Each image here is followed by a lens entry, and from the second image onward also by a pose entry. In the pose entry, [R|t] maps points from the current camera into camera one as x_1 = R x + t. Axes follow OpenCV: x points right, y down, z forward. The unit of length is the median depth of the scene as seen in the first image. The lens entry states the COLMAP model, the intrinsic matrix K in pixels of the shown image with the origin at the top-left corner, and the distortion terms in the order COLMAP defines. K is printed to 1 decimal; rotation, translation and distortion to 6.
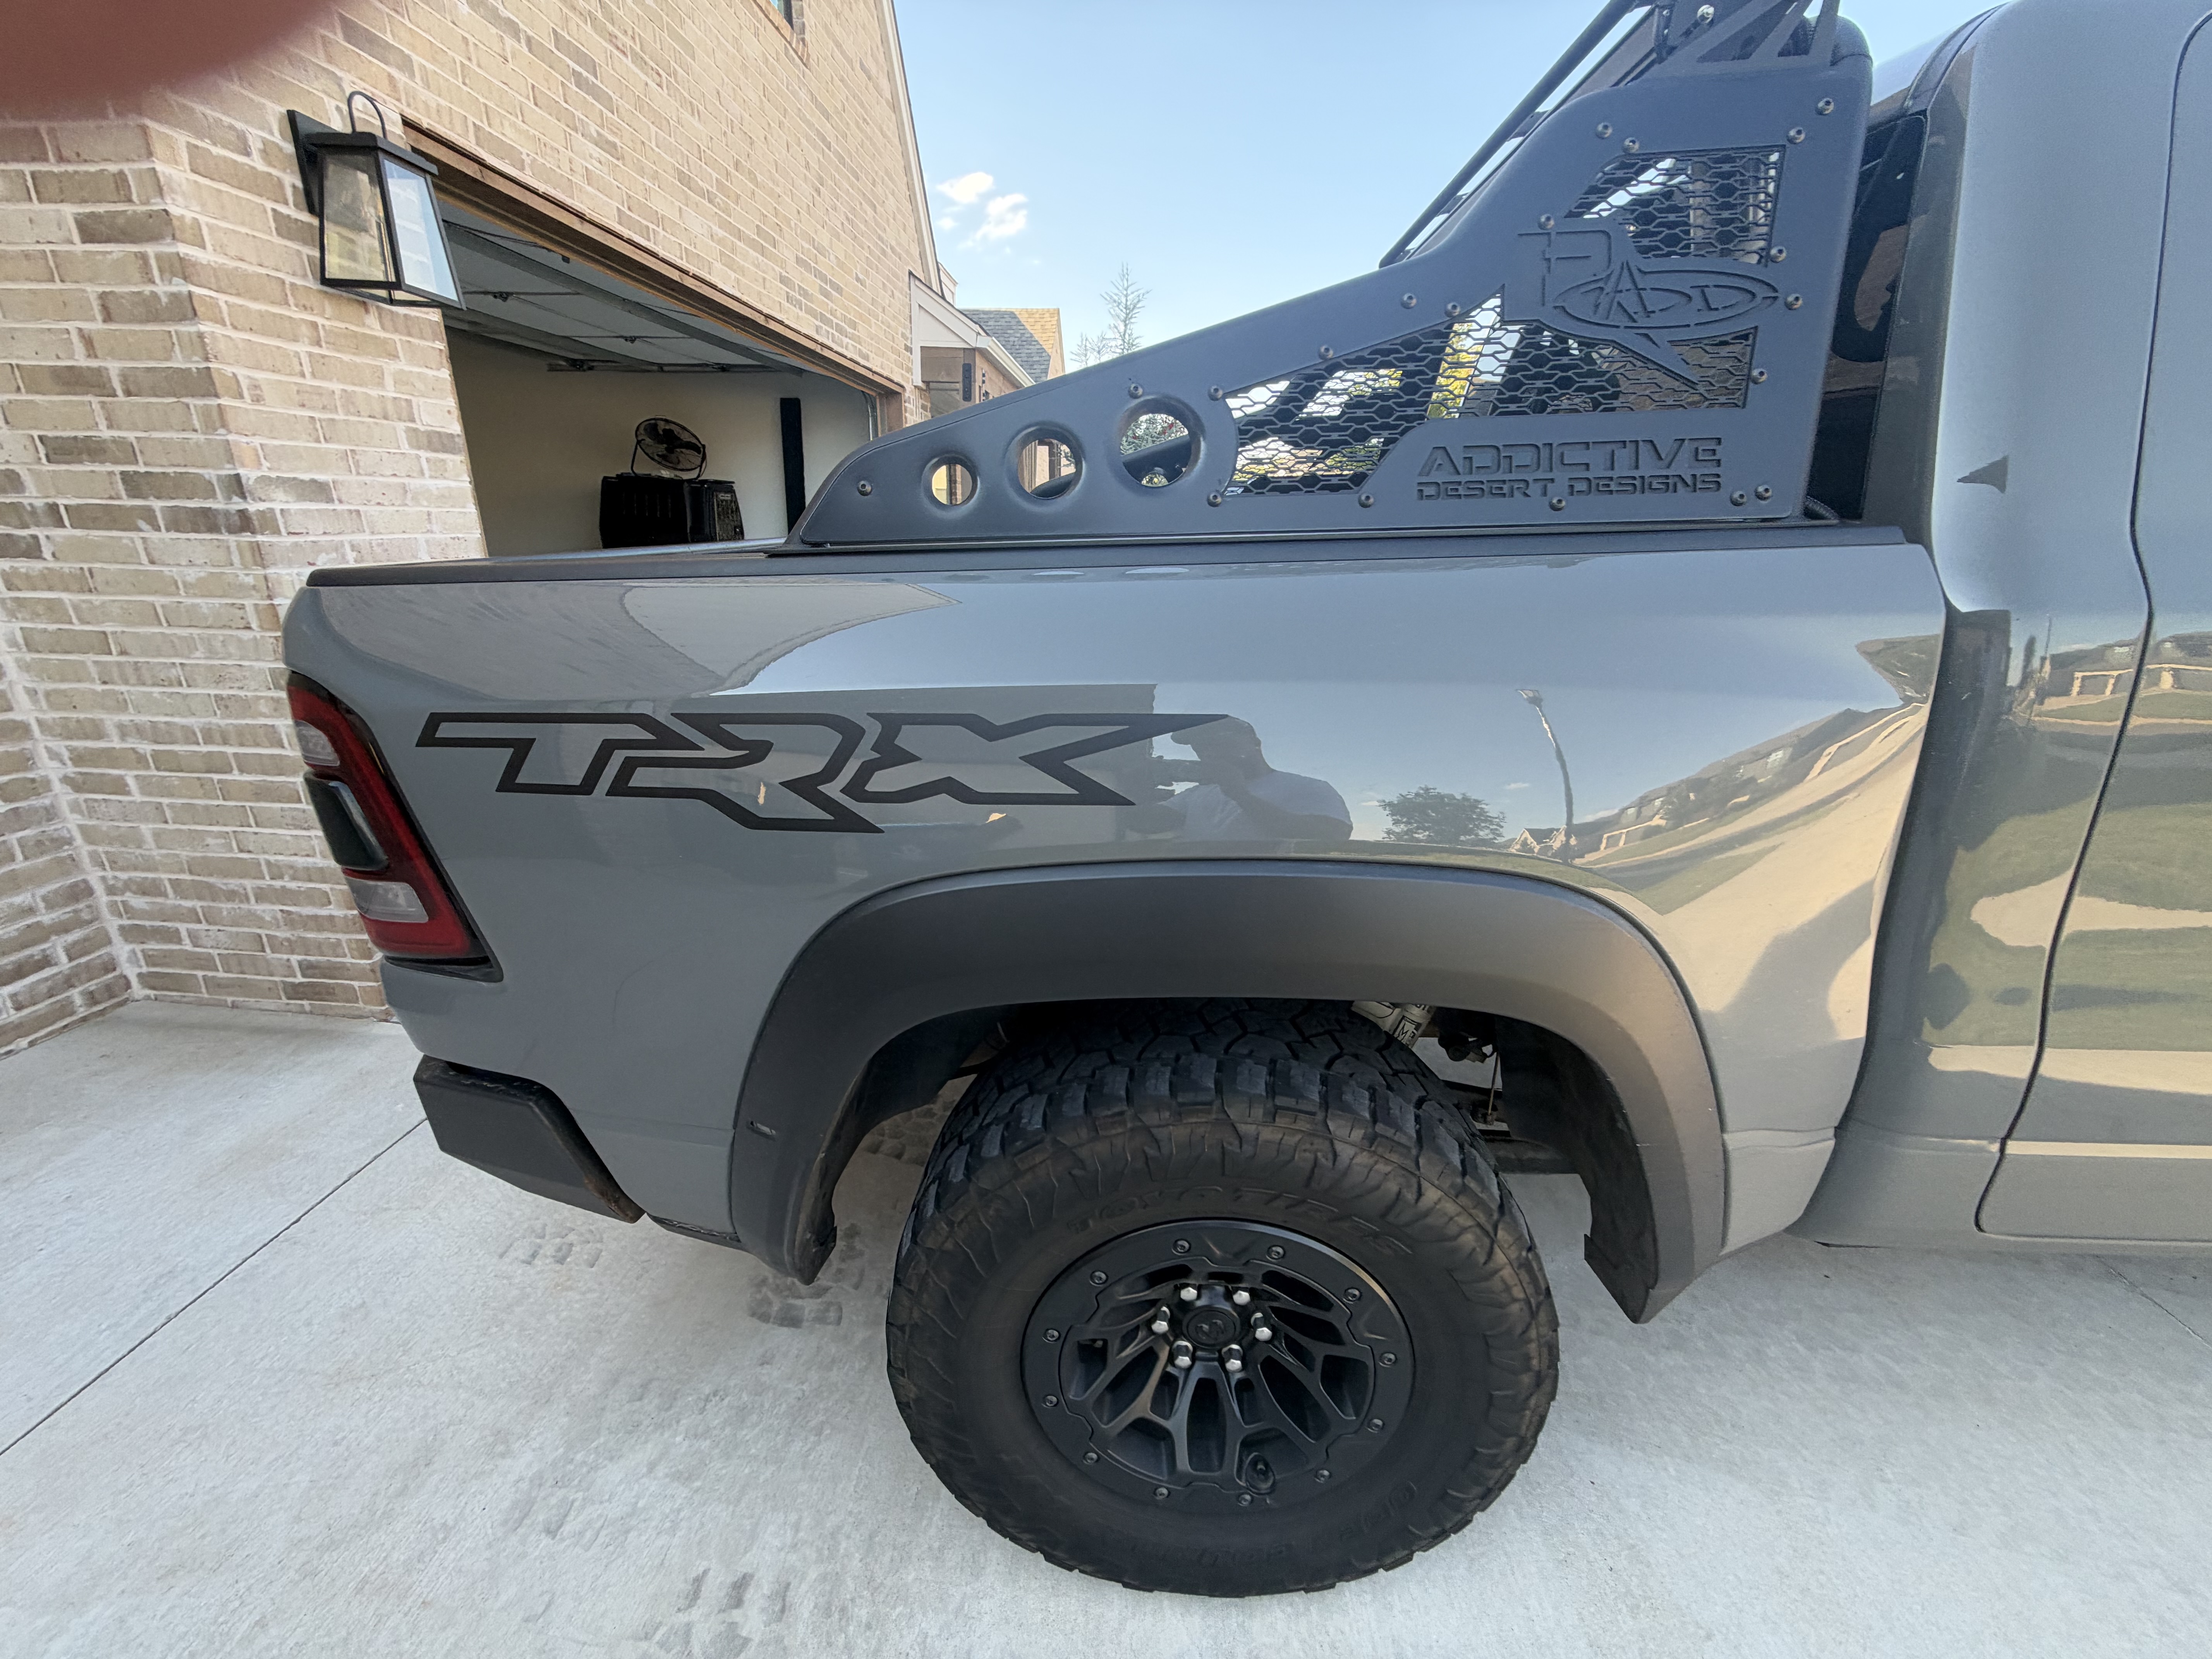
lens RADIAL K [[877.3, 0, 1103.5], [0, 877.3, 830.9], [0, 0, 1]] dist [0.000505, 0.000038]
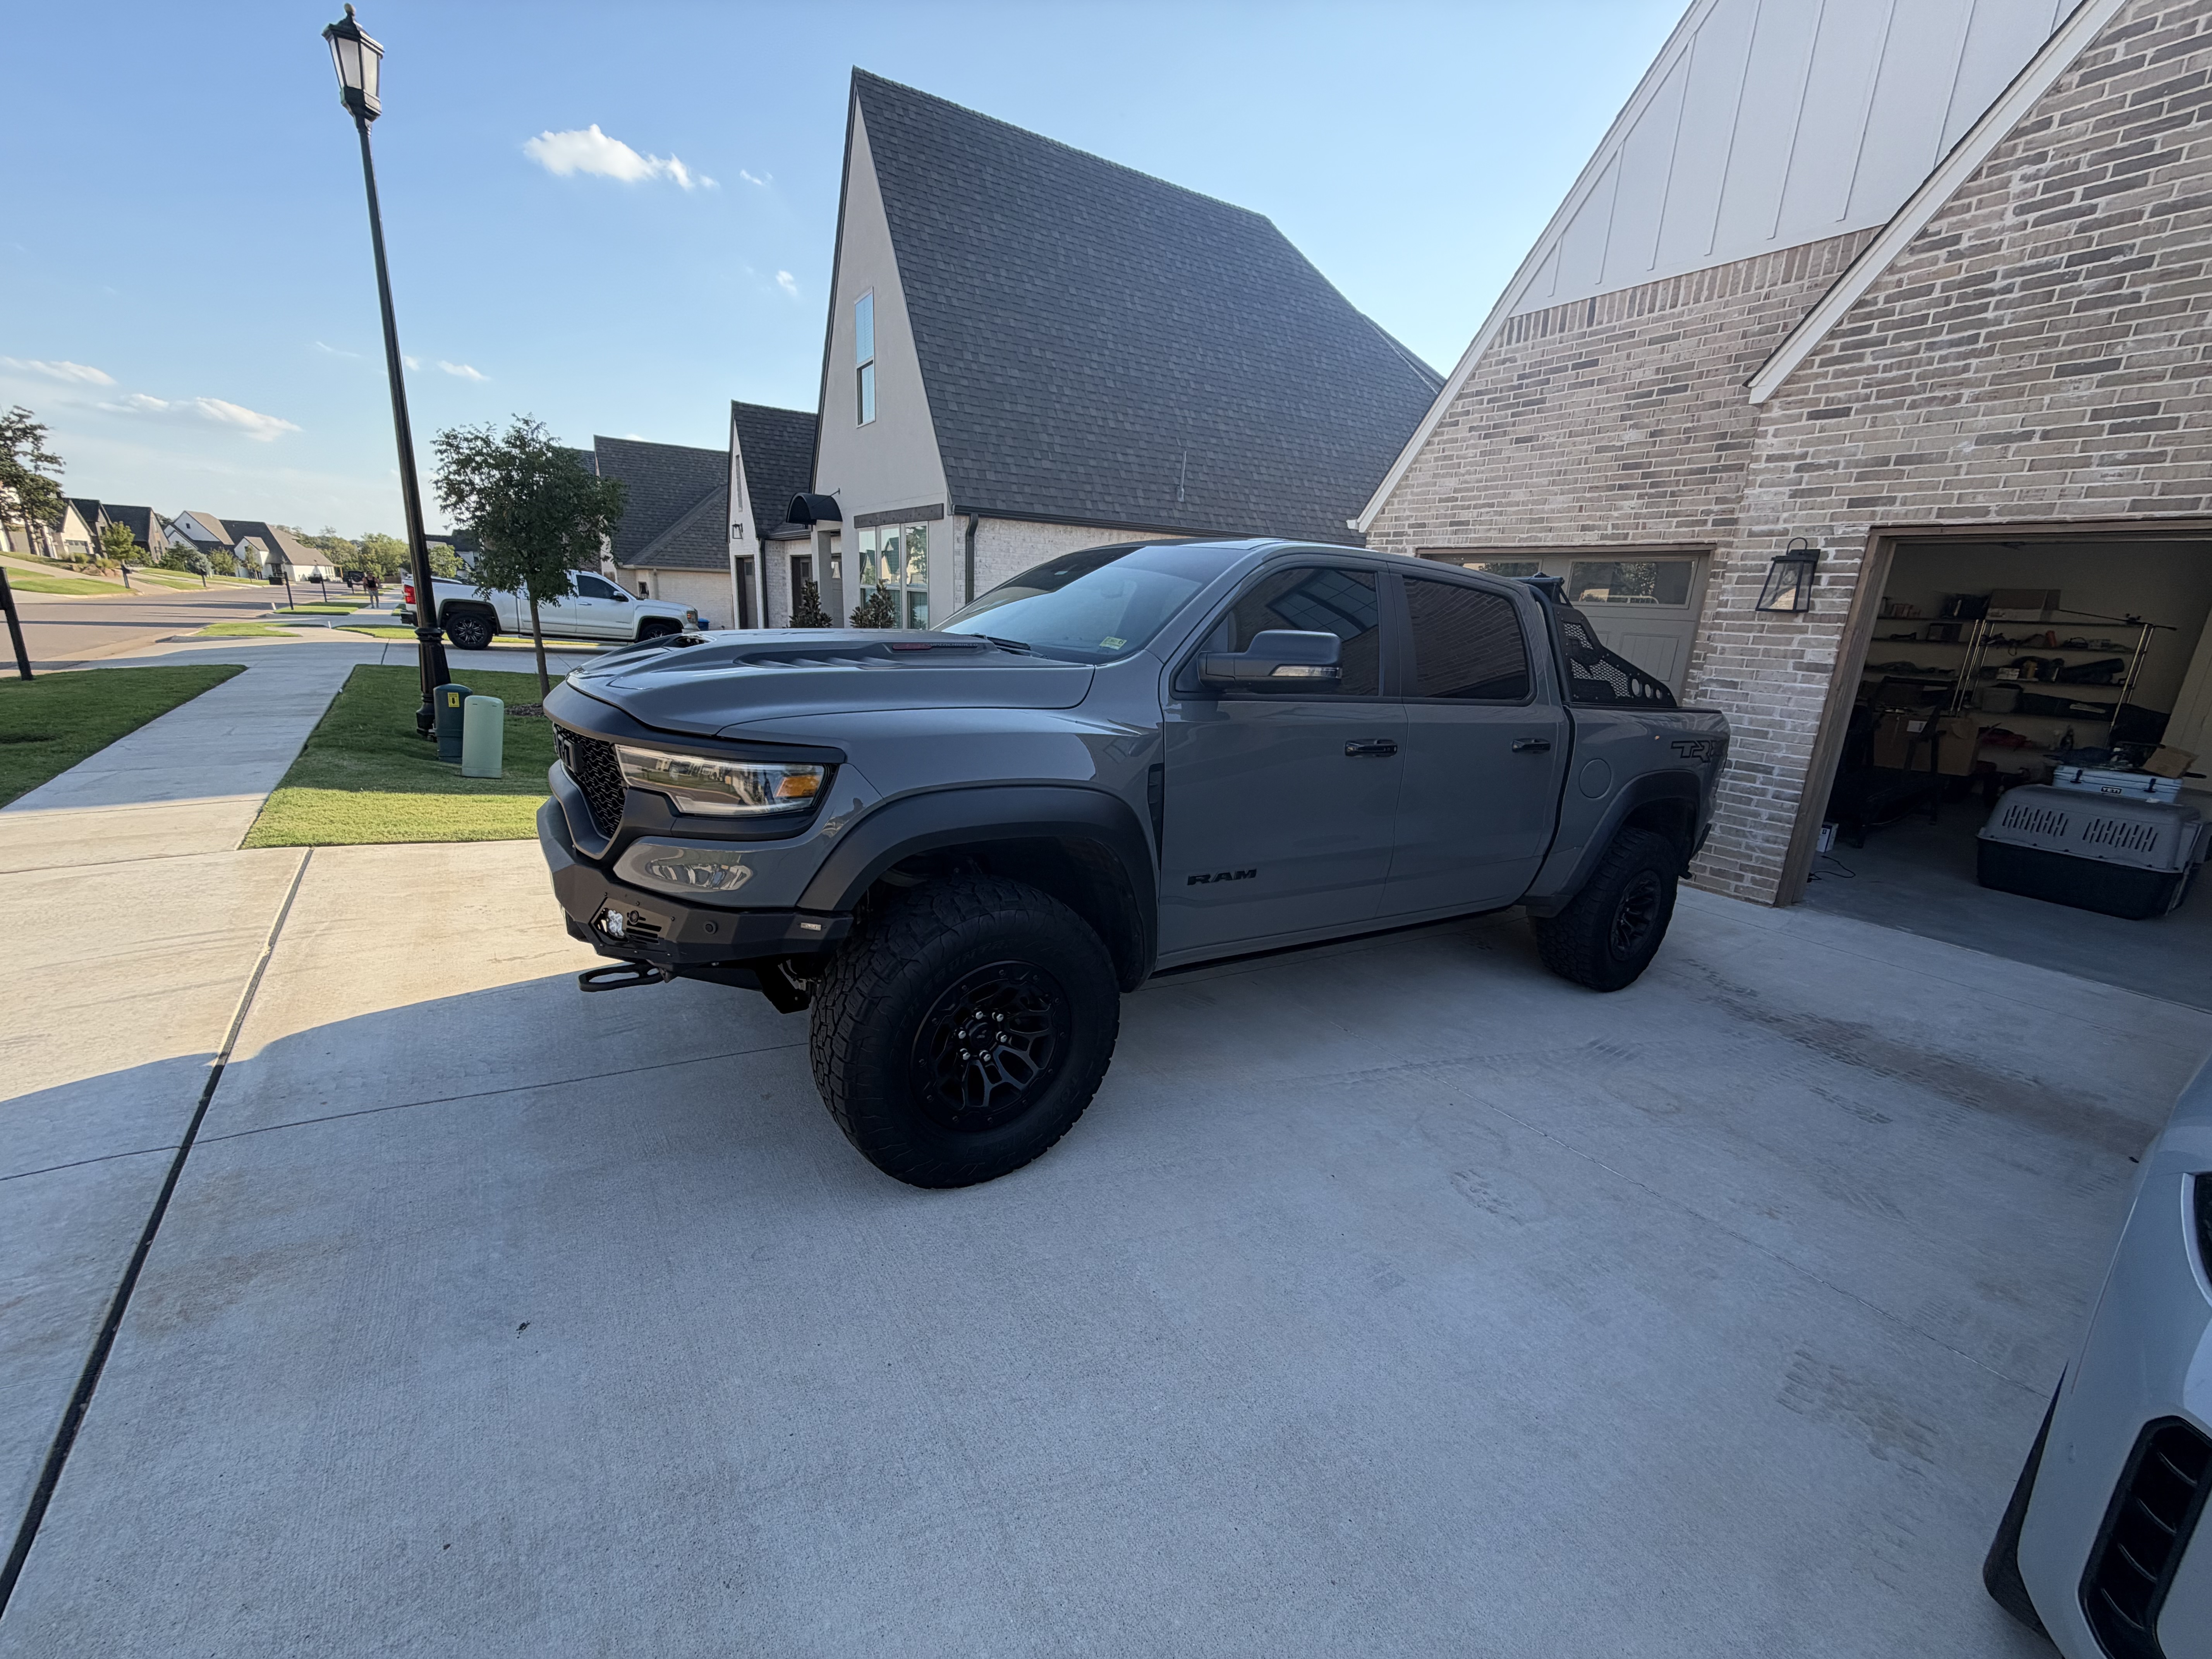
lens RADIAL K [[877.3, 0, 1104.0], [0, 877.3, 832.8], [0, 0, 1]] dist [-0.000822, 0.000171]
pose [[-0.791451, 0.102743, -0.602536, 2.176840], [-0.256594, 0.838855, 0.480085, -0.776307], [0.554765, 0.534571, -0.637550, 1.827104]]
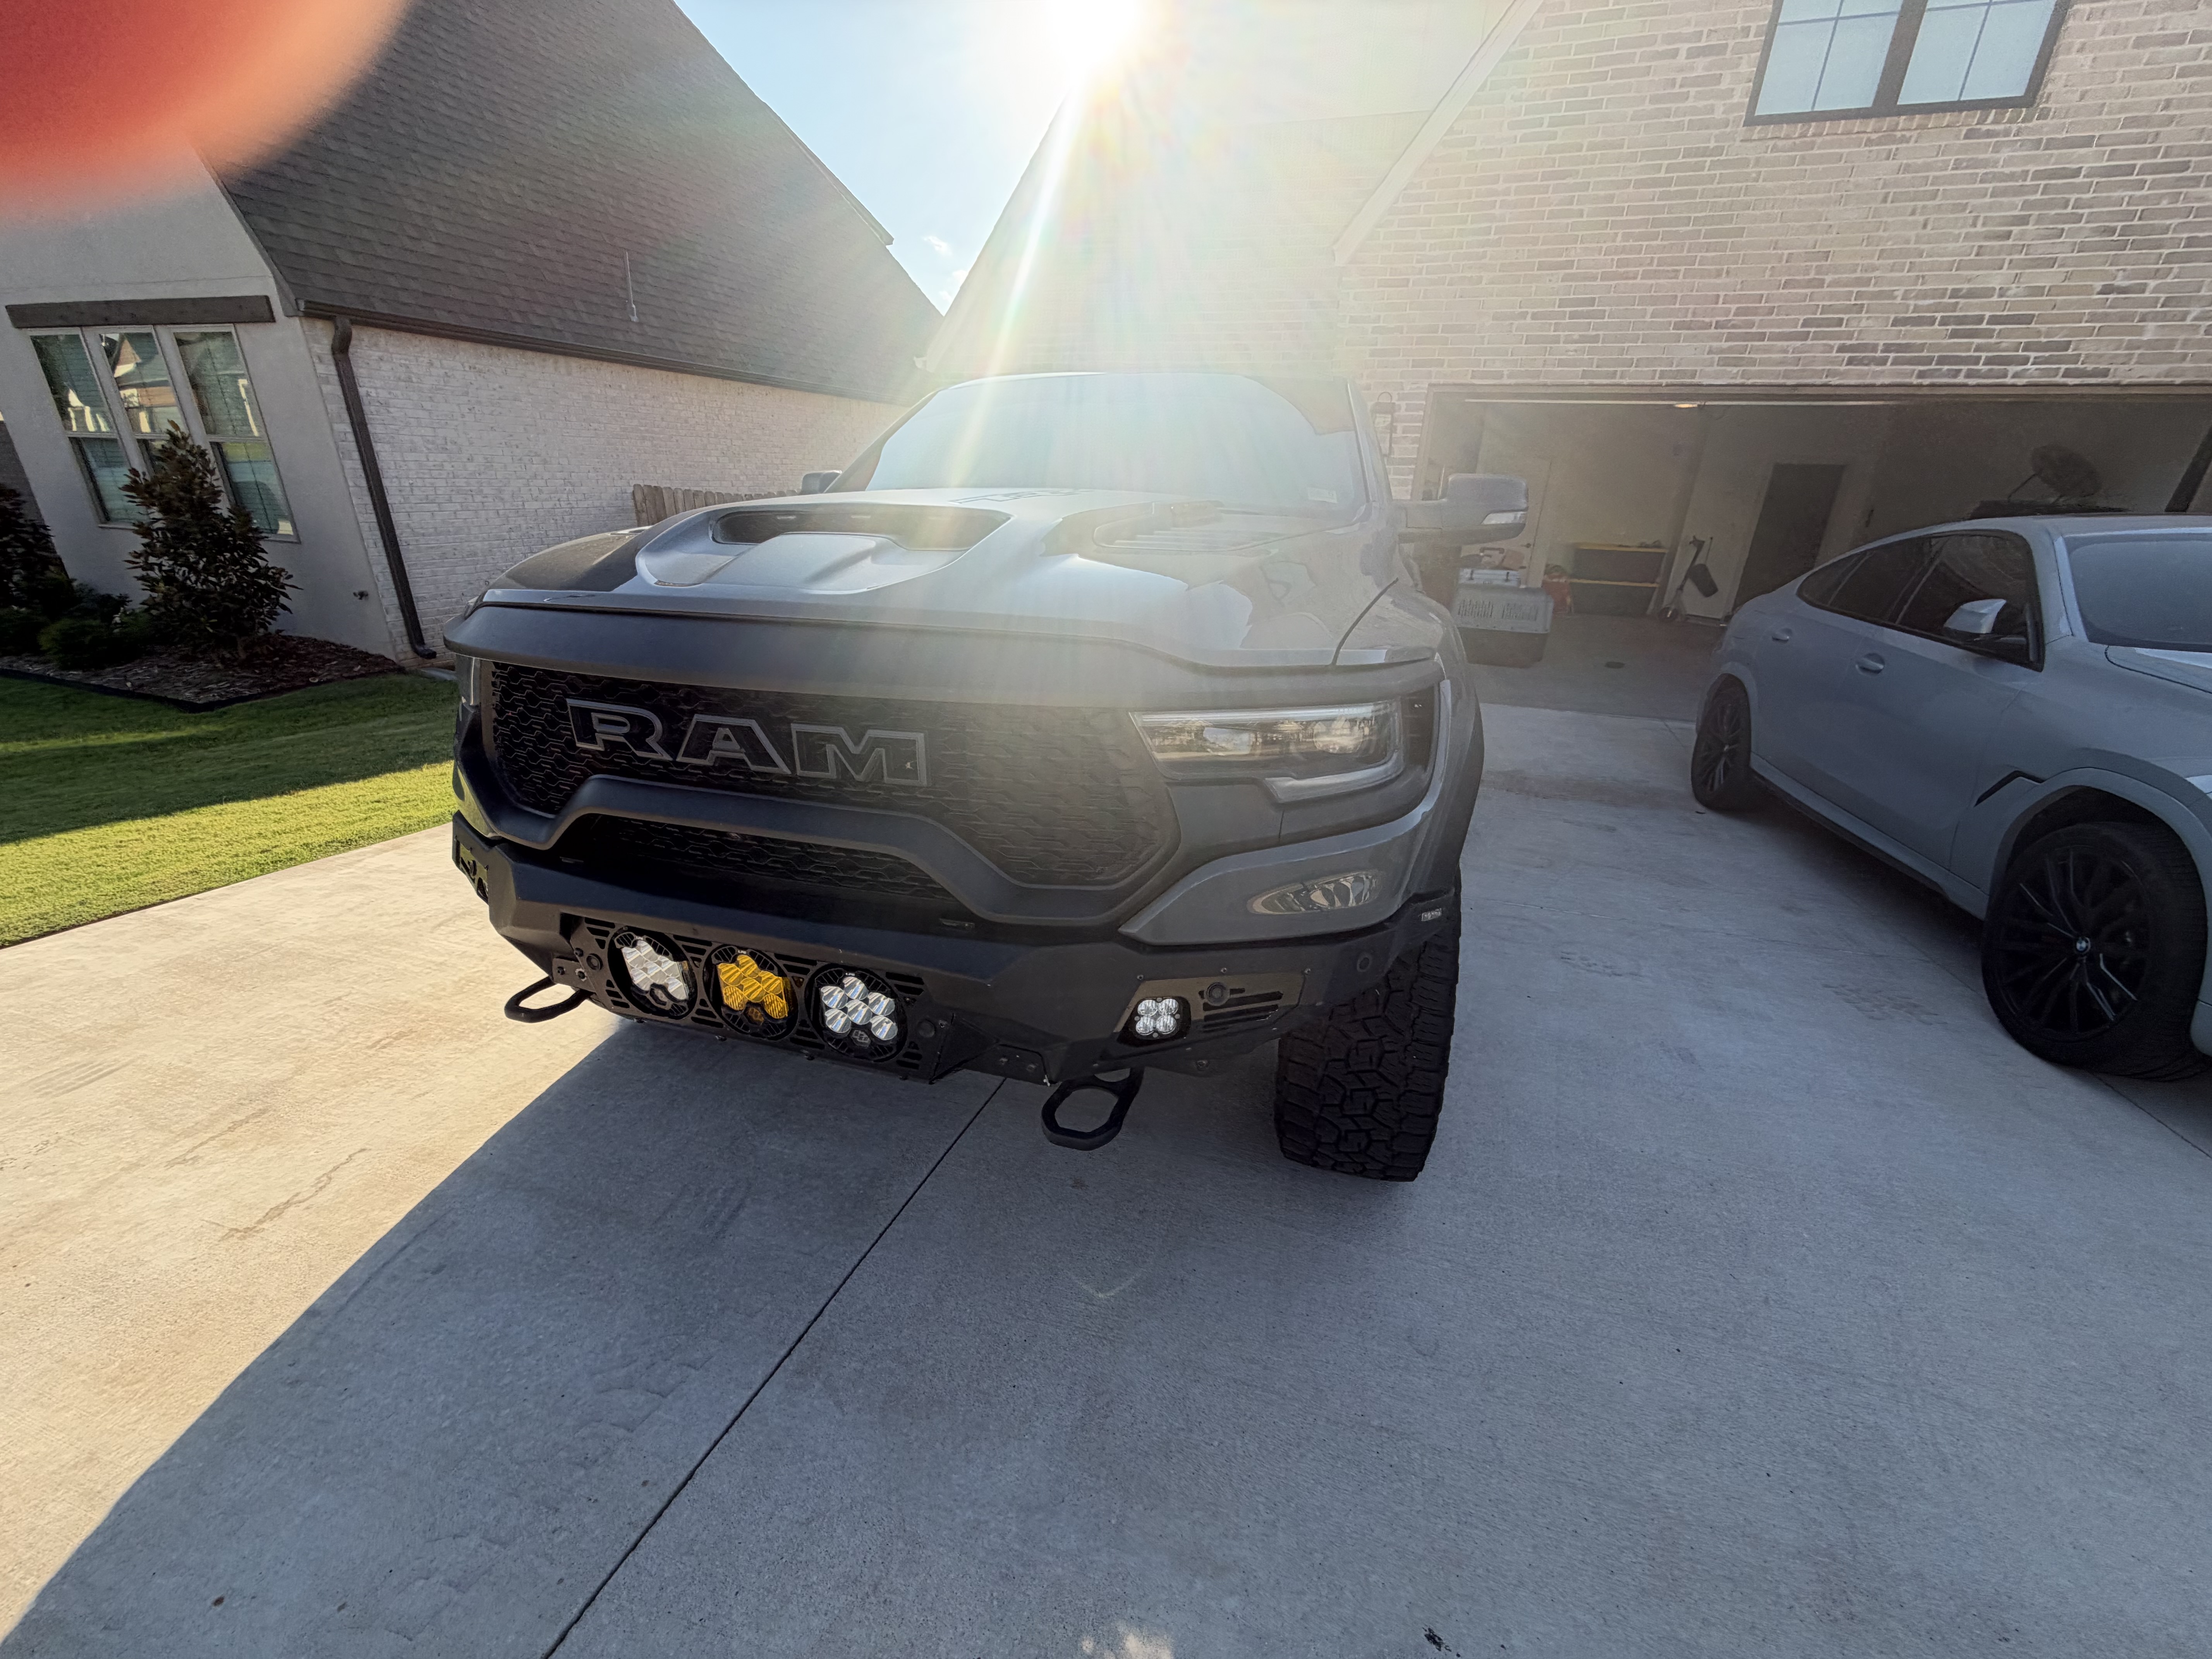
lens RADIAL K [[878.9, 0, 1105.4], [0, 878.9, 831.5], [0, 0, 1]] dist [-0.000645, 0.000168]
pose [[-0.243116, 0.335622, -0.910084, 2.505309], [-0.348230, 0.845489, 0.404825, -0.419578], [0.905334, 0.415338, -0.088678, 0.961325]]
